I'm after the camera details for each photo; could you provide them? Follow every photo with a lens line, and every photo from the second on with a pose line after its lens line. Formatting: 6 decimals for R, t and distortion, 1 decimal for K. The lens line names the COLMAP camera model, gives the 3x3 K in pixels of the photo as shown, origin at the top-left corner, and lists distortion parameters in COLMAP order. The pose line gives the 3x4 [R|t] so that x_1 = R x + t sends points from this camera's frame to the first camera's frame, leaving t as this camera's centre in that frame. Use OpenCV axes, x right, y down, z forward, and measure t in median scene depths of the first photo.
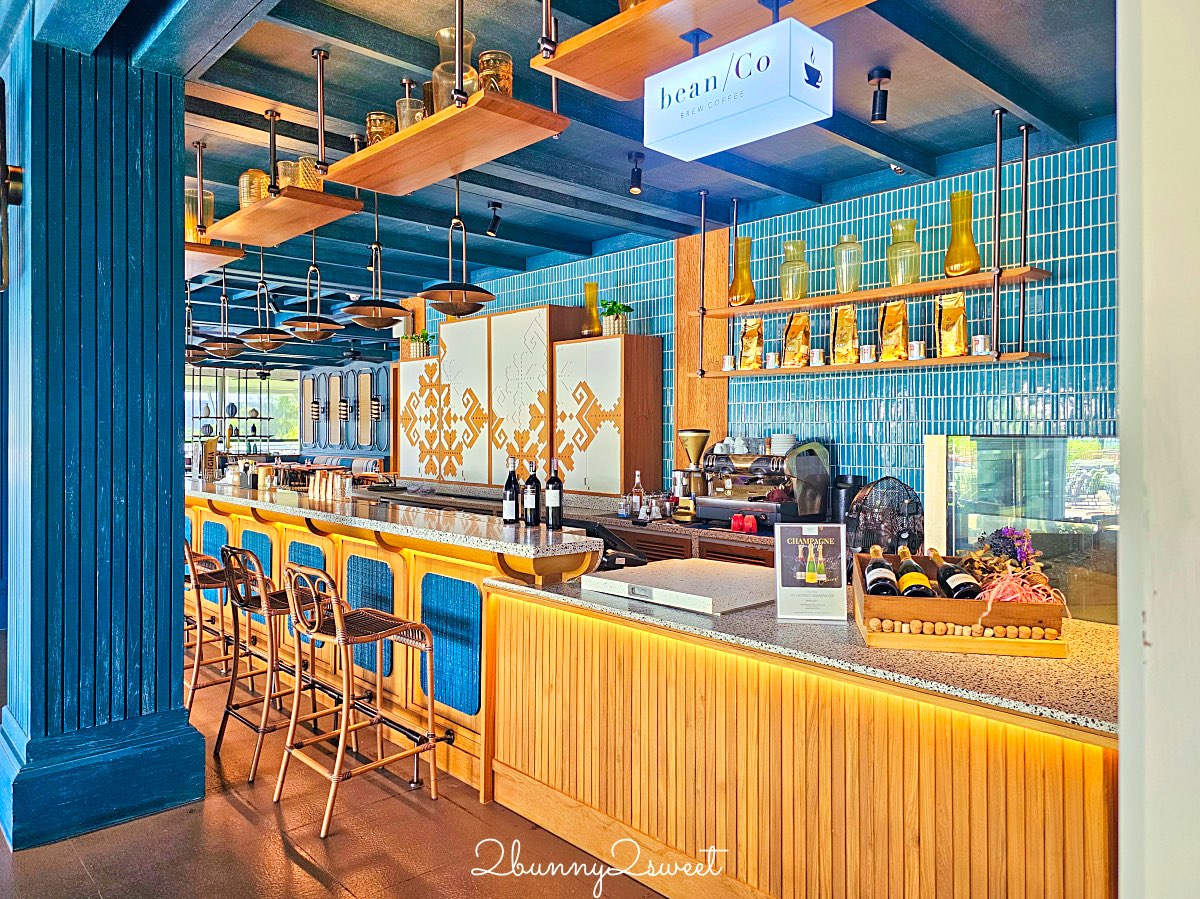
lens RADIAL K [[820.4, 0, 596.8], [0, 820.4, 421.3], [0, 0, 1]] dist [0.001735, -0.022714]
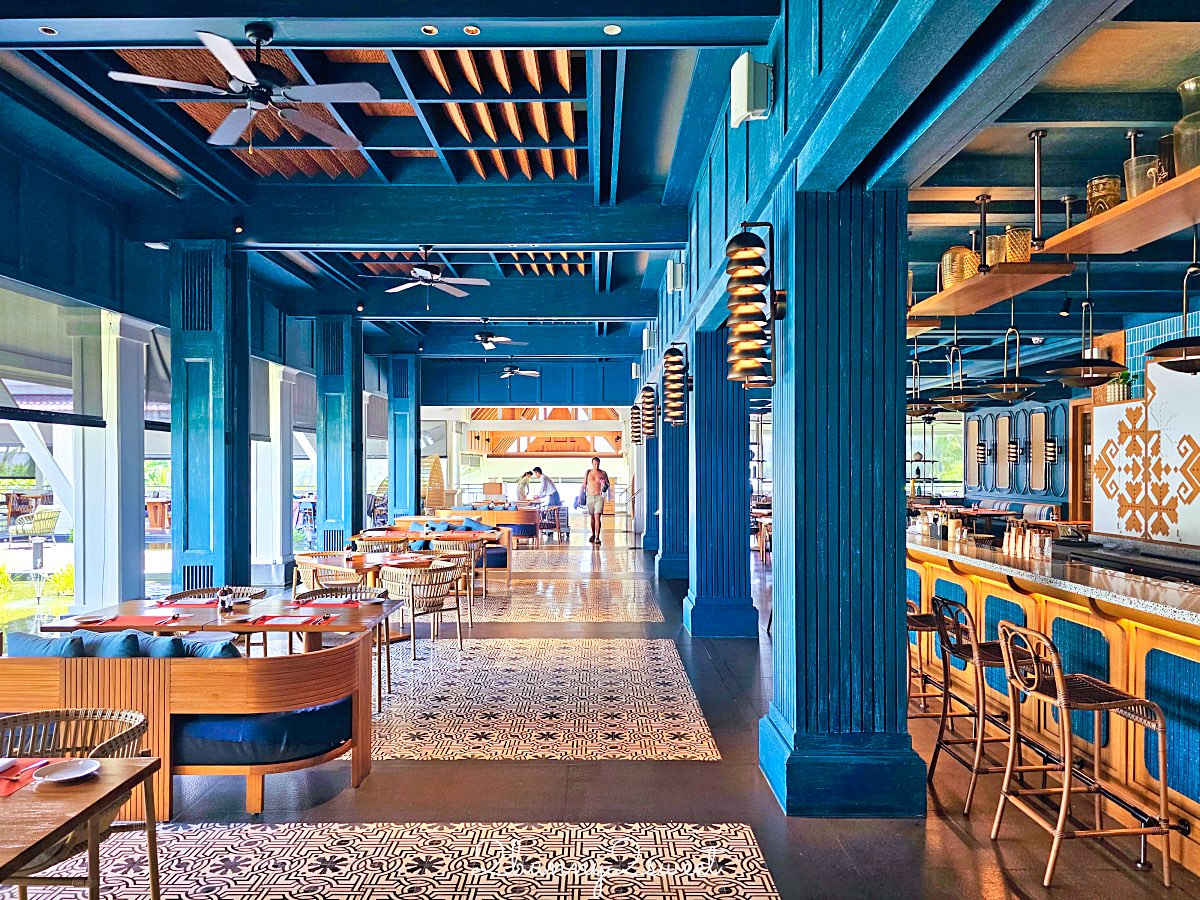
lens RADIAL K [[817.6, 0, 595.9], [0, 817.6, 471.8], [0, 0, 1]] dist [0.039638, -0.041068]
pose [[0.725942, 0.006224, -0.687727, -0.020780], [0.004316, 0.999898, 0.013605, -0.034833], [0.687742, -0.012845, 0.725842, -0.131086]]
